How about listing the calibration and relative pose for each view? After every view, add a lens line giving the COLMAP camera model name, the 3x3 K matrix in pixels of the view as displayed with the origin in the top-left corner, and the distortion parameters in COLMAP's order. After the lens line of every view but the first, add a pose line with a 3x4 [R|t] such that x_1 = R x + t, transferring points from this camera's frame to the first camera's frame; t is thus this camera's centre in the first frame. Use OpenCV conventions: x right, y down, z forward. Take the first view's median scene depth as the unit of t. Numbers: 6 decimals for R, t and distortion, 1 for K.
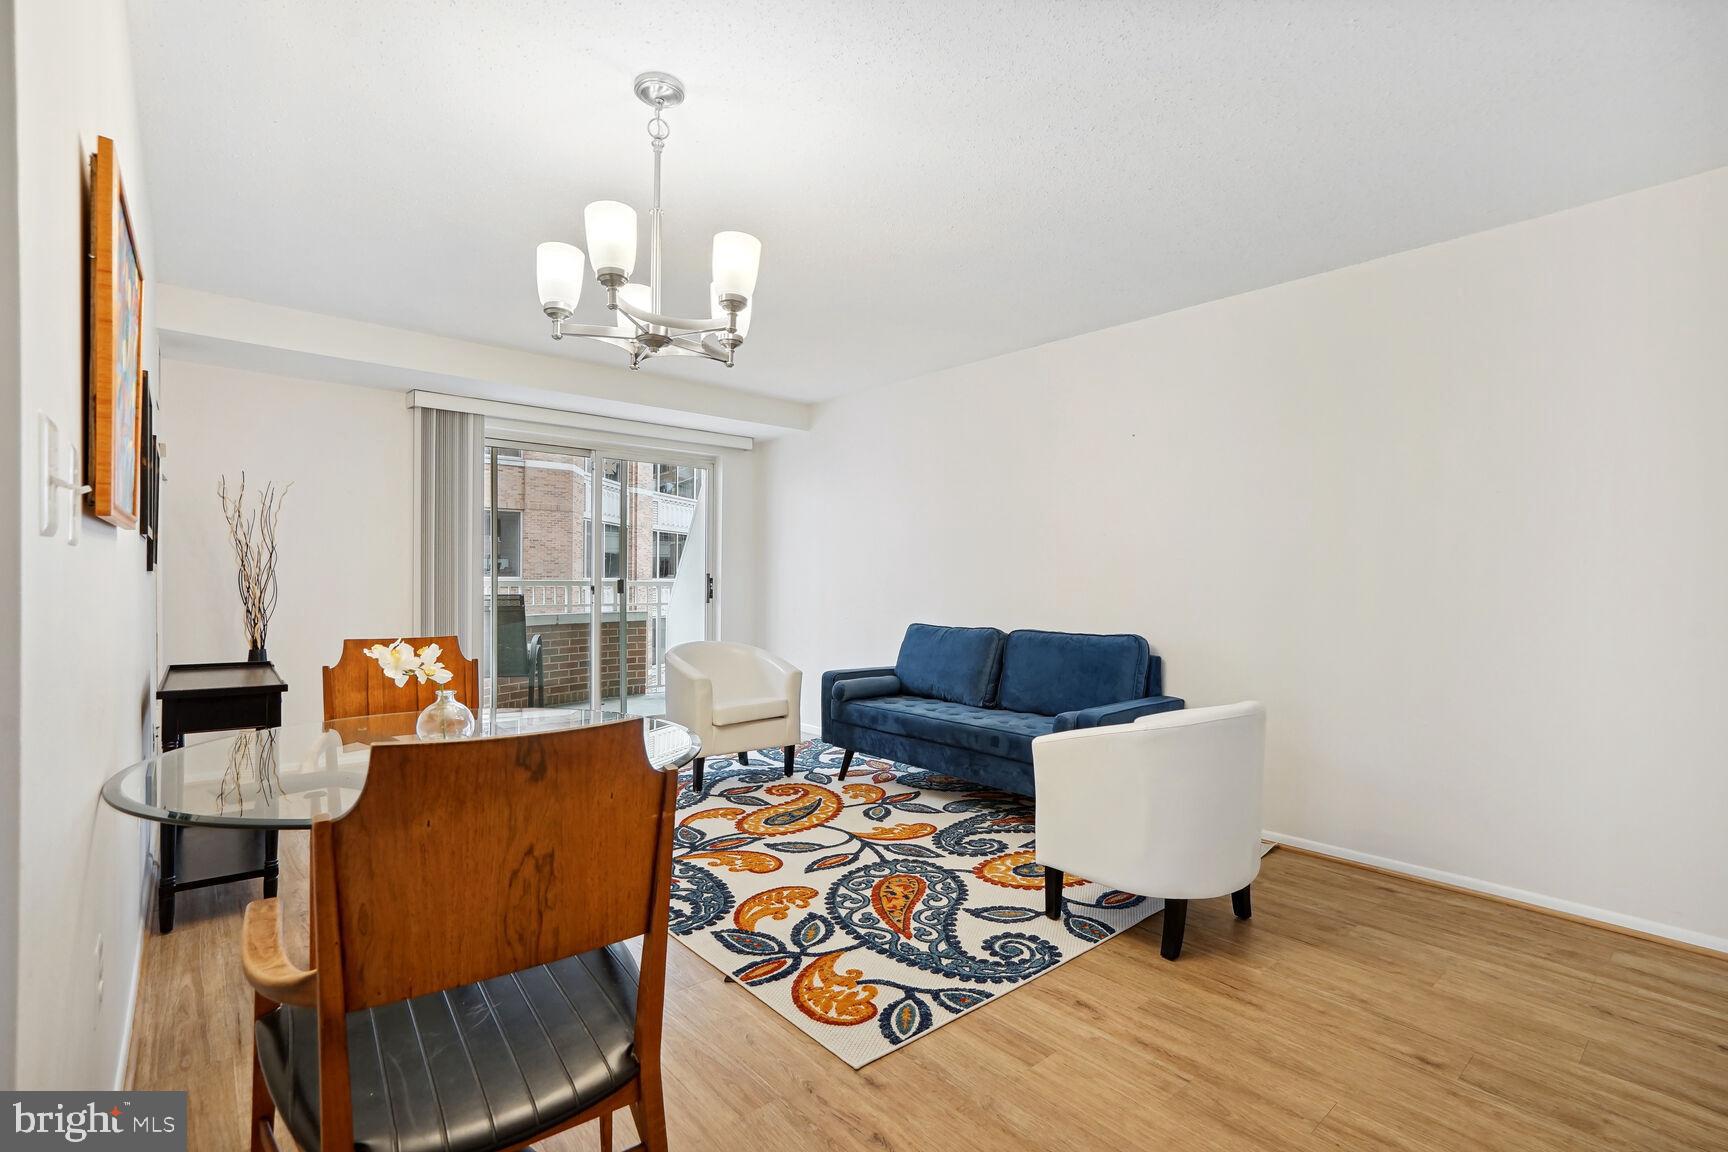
lens RADIAL K [[795.4, 0, 861.5], [0, 795.4, 577.6], [0, 0, 1]] dist [-0.051455, 0.034967]
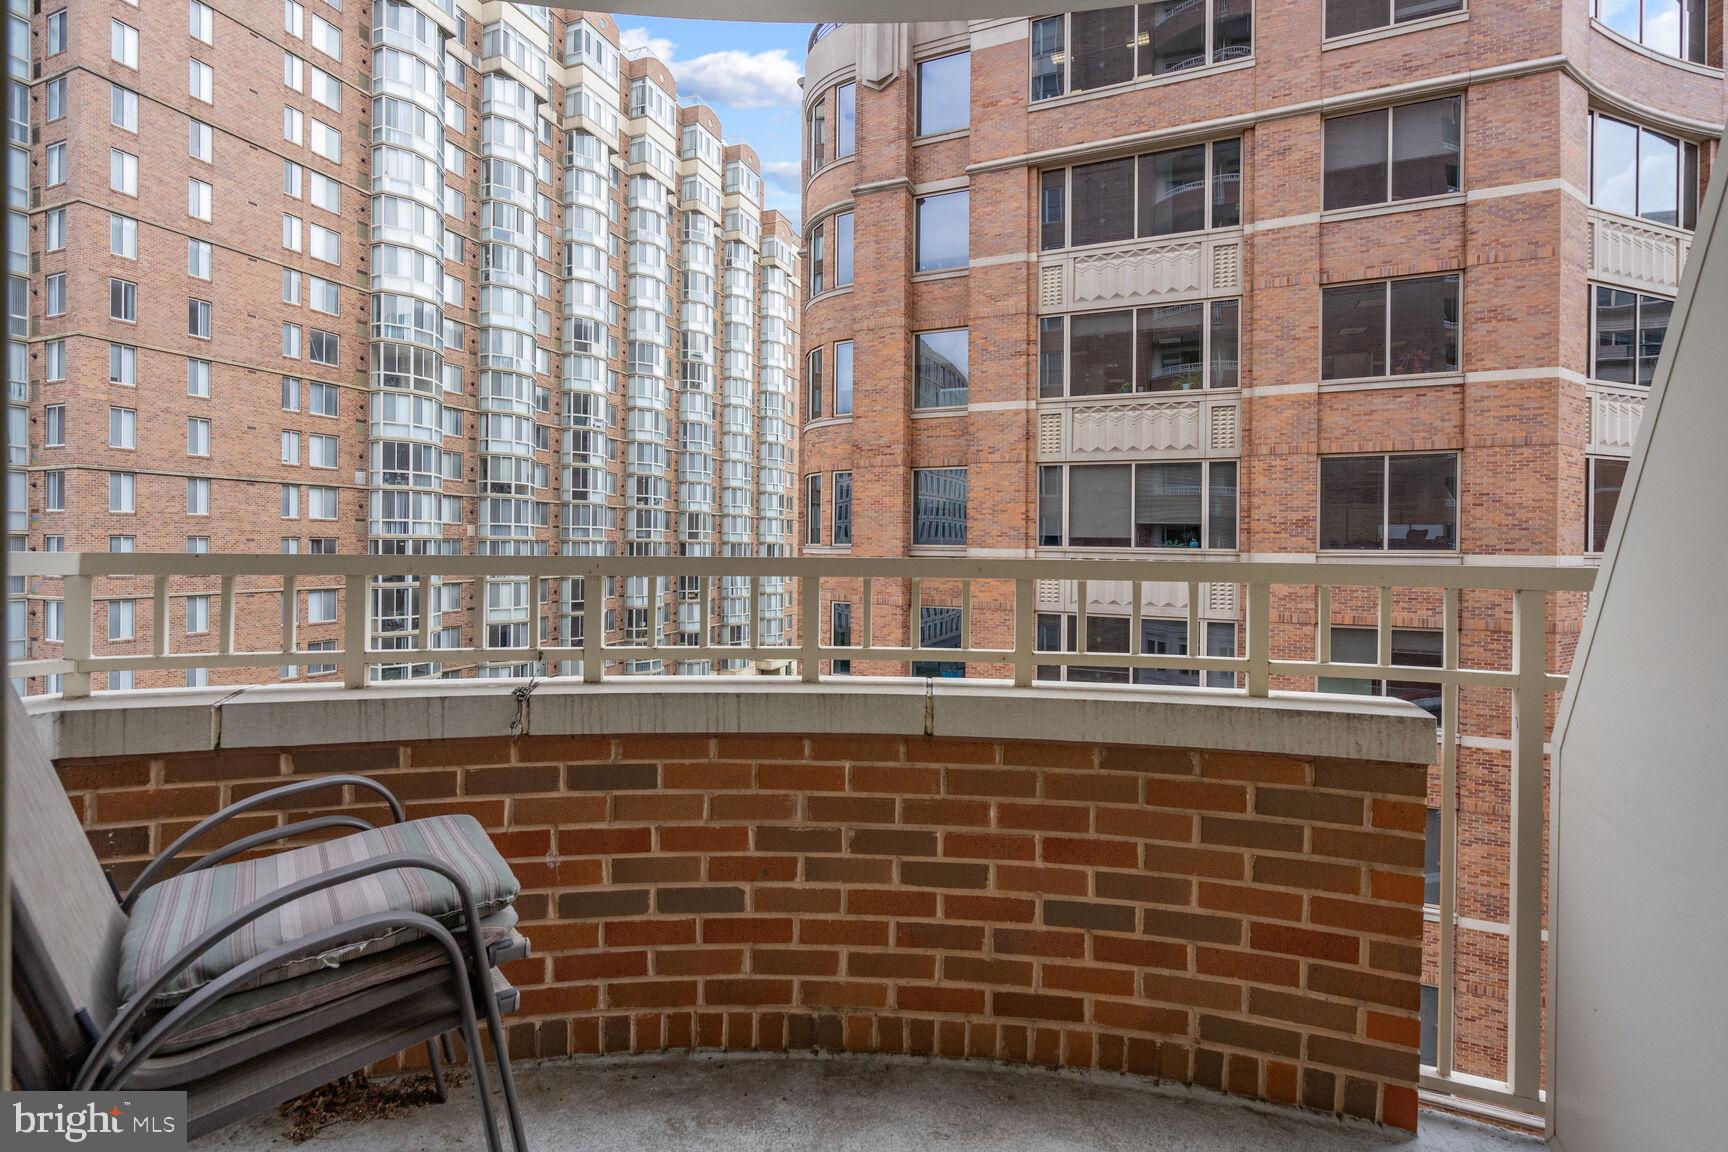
lens RADIAL K [[793.4, 0, 871.3], [0, 793.4, 546.7], [0, 0, 1]] dist [-0.000418, 0.000027]
pose [[0.440406, -0.005199, -0.897783, -0.389256], [-0.000493, 0.999982, -0.006032, 0.002531], [0.897798, 0.003099, 0.440396, 2.043626]]
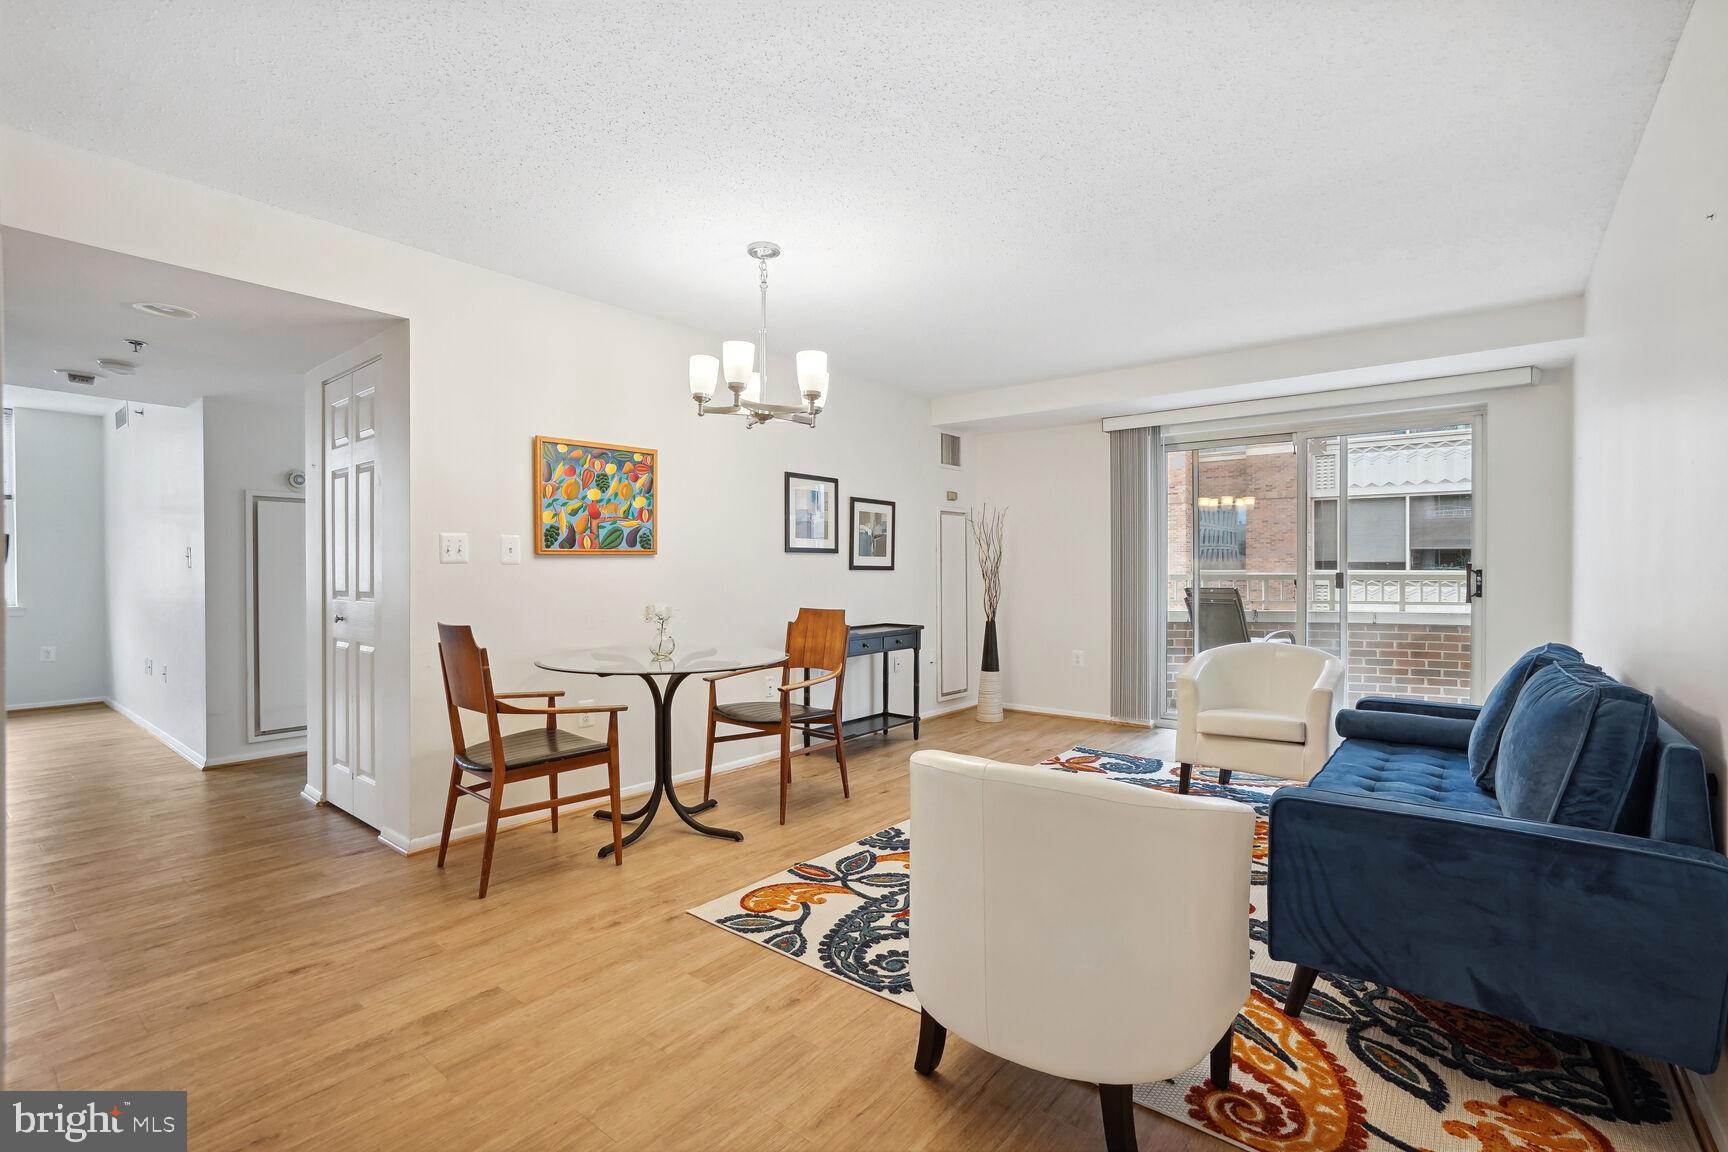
lens RADIAL K [[795.4, 0, 861.5], [0, 795.4, 577.6], [0, 0, 1]] dist [-0.051455, 0.034967]
pose [[0.175375, -0.002970, -0.984497, 0.896834], [0.006277, 0.999978, -0.001899, 0.011960], [0.984482, -0.005846, 0.175390, 0.649672]]
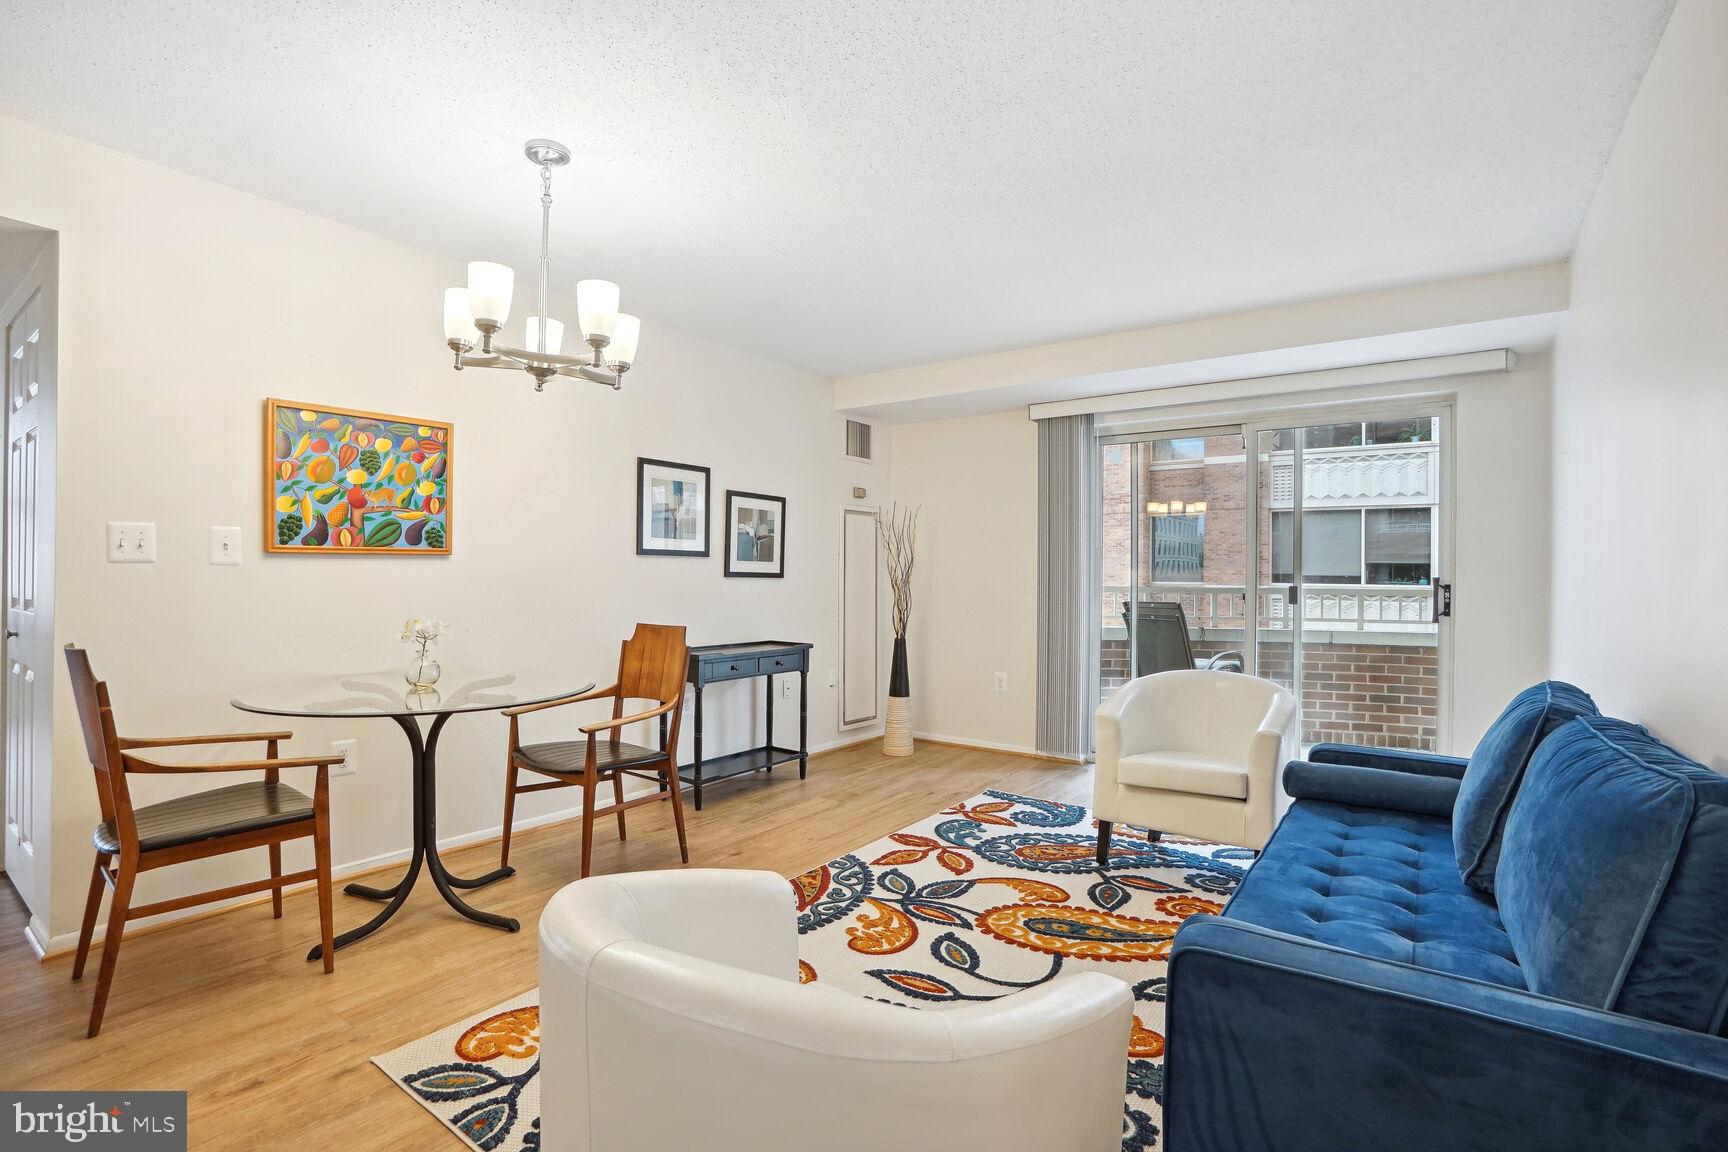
lens RADIAL K [[814.2, 0, 862.7], [0, 814.2, 580.9], [0, 0, 1]] dist [-0.068841, 0.031160]
pose [[0.224360, -0.006880, -0.974482, 0.686757], [-0.003810, 0.999961, -0.007937, 0.009661], [0.974499, 0.005494, 0.224325, 0.844685]]
